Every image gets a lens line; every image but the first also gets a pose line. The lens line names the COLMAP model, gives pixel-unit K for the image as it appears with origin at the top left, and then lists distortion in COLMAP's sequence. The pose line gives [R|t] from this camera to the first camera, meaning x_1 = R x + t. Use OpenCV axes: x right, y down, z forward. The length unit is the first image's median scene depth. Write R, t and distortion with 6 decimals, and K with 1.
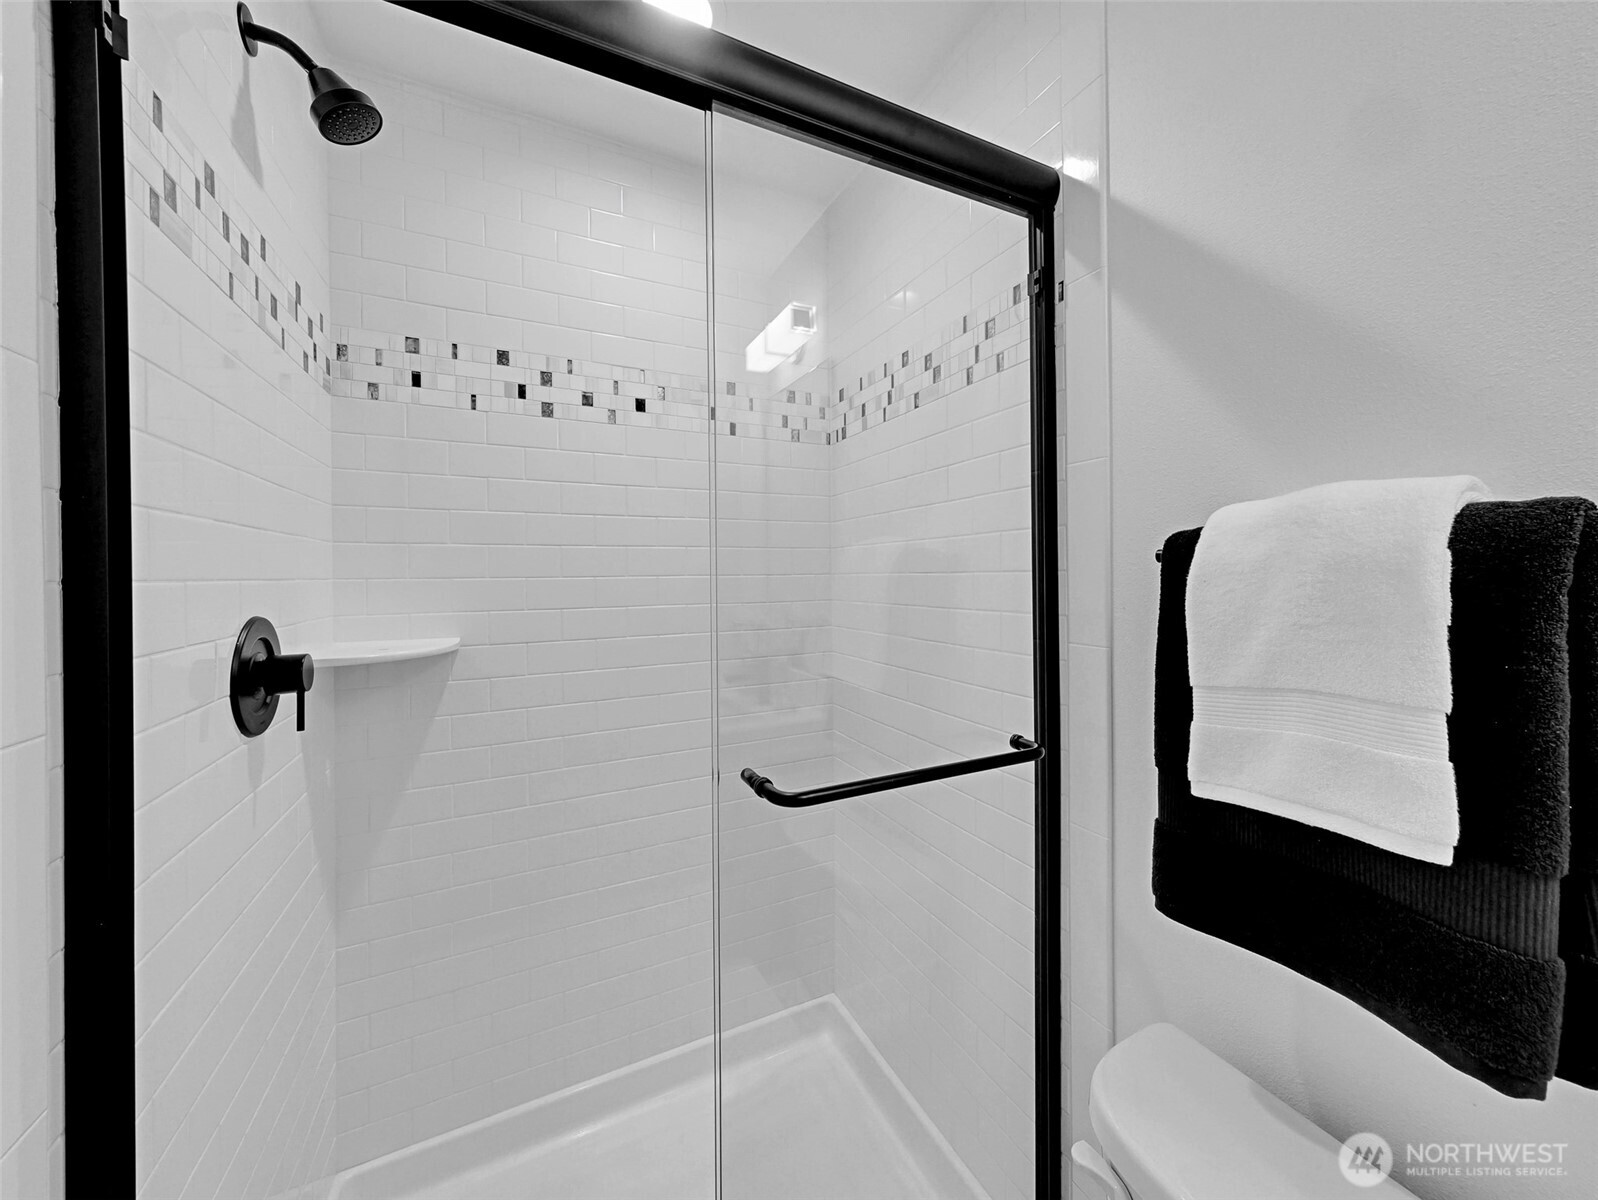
lens RADIAL K [[594.7, 0, 800.6], [0, 594.7, 576.8], [0, 0, 1]] dist [-0.005604, -0.000164]
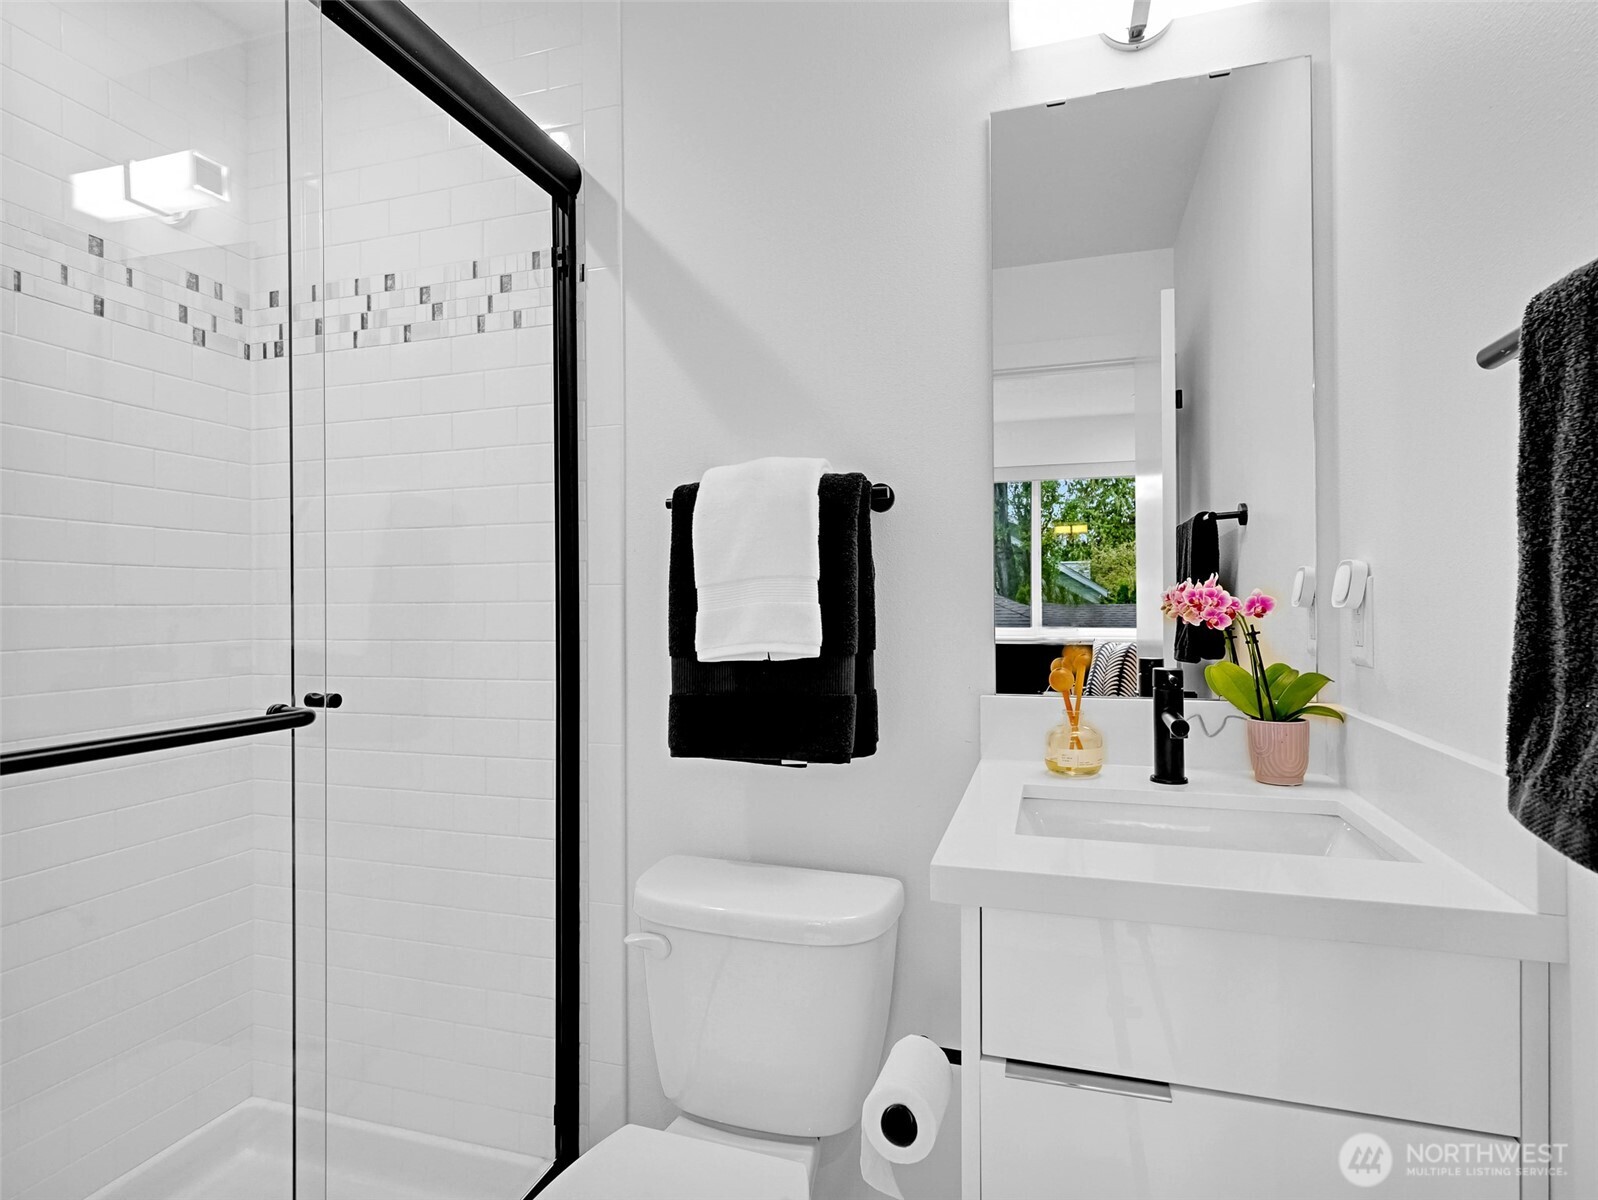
lens RADIAL K [[849.7, 0, 799.0], [0, 849.7, 600.0], [0, 0, 1]] dist [0.002256, 0.001047]
pose [[0.676781, 0.007642, 0.736144, -0.400602], [-0.000142, 0.999947, -0.010250, 0.133833], [-0.736184, 0.006832, 0.676747, -0.337103]]
